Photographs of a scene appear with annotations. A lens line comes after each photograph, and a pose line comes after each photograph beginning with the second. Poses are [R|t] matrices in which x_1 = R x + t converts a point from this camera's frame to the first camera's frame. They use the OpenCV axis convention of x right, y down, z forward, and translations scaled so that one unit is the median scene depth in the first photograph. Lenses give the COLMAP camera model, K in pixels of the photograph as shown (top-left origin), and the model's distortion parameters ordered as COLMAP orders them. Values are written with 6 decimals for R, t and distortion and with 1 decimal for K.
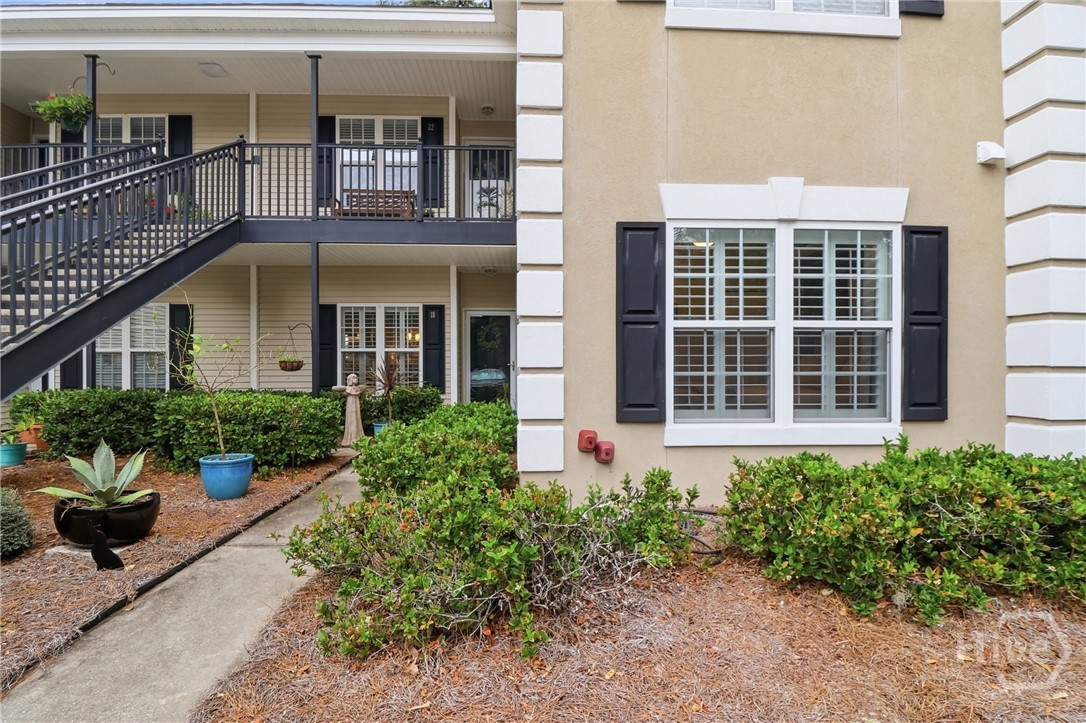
lens RADIAL K [[515.0, 0, 544.9], [0, 515.0, 365.6], [0, 0, 1]] dist [-0.000060, -0.008896]
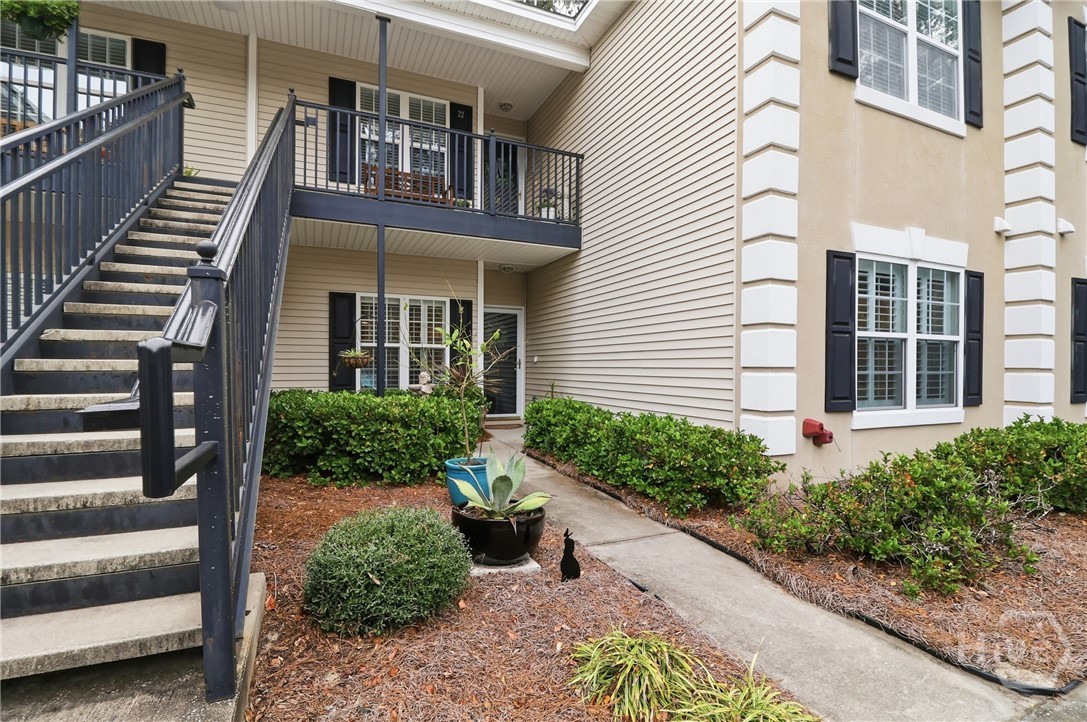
lens RADIAL K [[515.5, 0, 552.0], [0, 515.5, 363.0], [0, 0, 1]] dist [-0.000060, -0.008896]
pose [[0.929409, 0.010009, 0.368916, -0.848862], [-0.009851, 0.999949, -0.002313, 0.001364], [-0.368920, -0.001485, 0.929460, 0.087580]]
